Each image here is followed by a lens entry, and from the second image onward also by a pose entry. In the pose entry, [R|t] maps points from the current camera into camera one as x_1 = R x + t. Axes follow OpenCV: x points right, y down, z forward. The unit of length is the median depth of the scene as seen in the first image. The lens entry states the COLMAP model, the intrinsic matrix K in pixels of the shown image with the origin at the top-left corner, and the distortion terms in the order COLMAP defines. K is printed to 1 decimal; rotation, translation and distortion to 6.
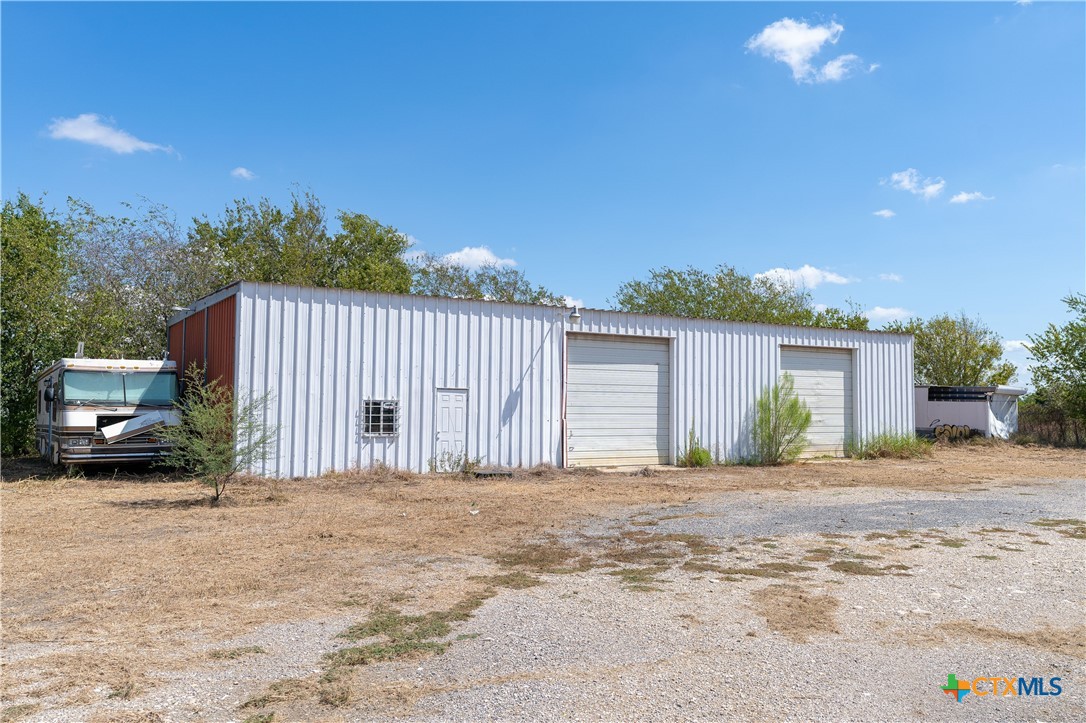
lens RADIAL K [[955.4, 0, 543.0], [0, 955.4, 361.5], [0, 0, 1]] dist [0.015786, 0.016008]
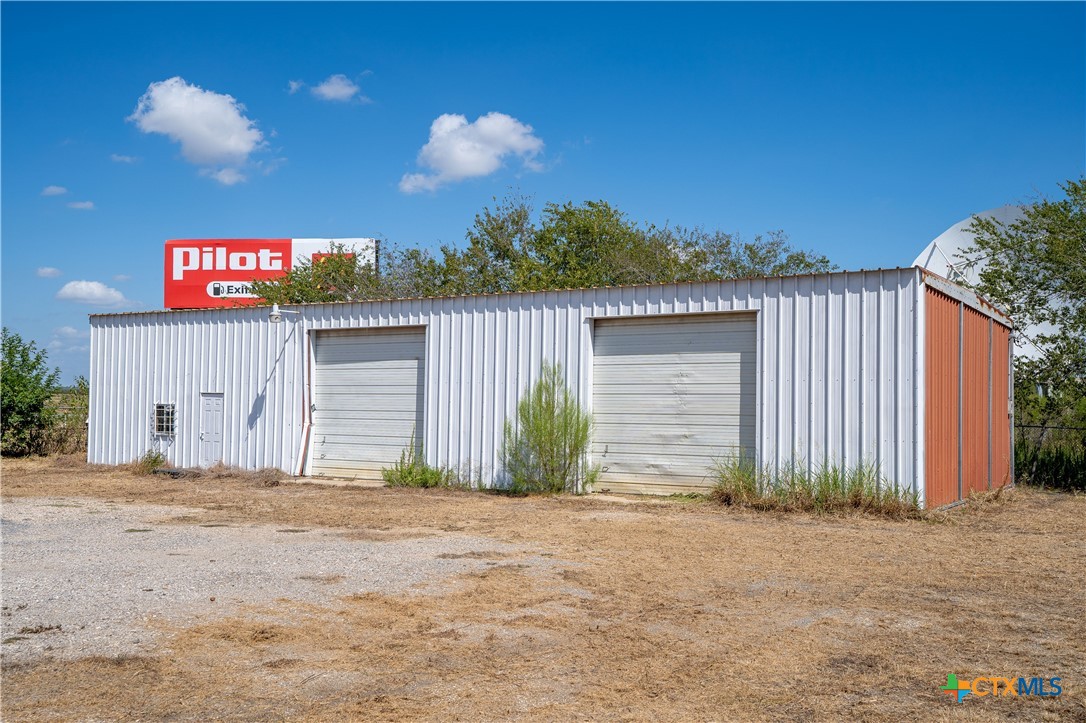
lens RADIAL K [[1105.0, 0, 543.0], [0, 1105.0, 361.5], [0, 0, 1]] dist [0.047806, 0.198924]
pose [[0.386007, -0.040582, -0.921603, 1.074507], [0.035747, 0.998940, -0.029015, 0.037792], [0.921803, -0.021744, 0.387048, 0.766578]]
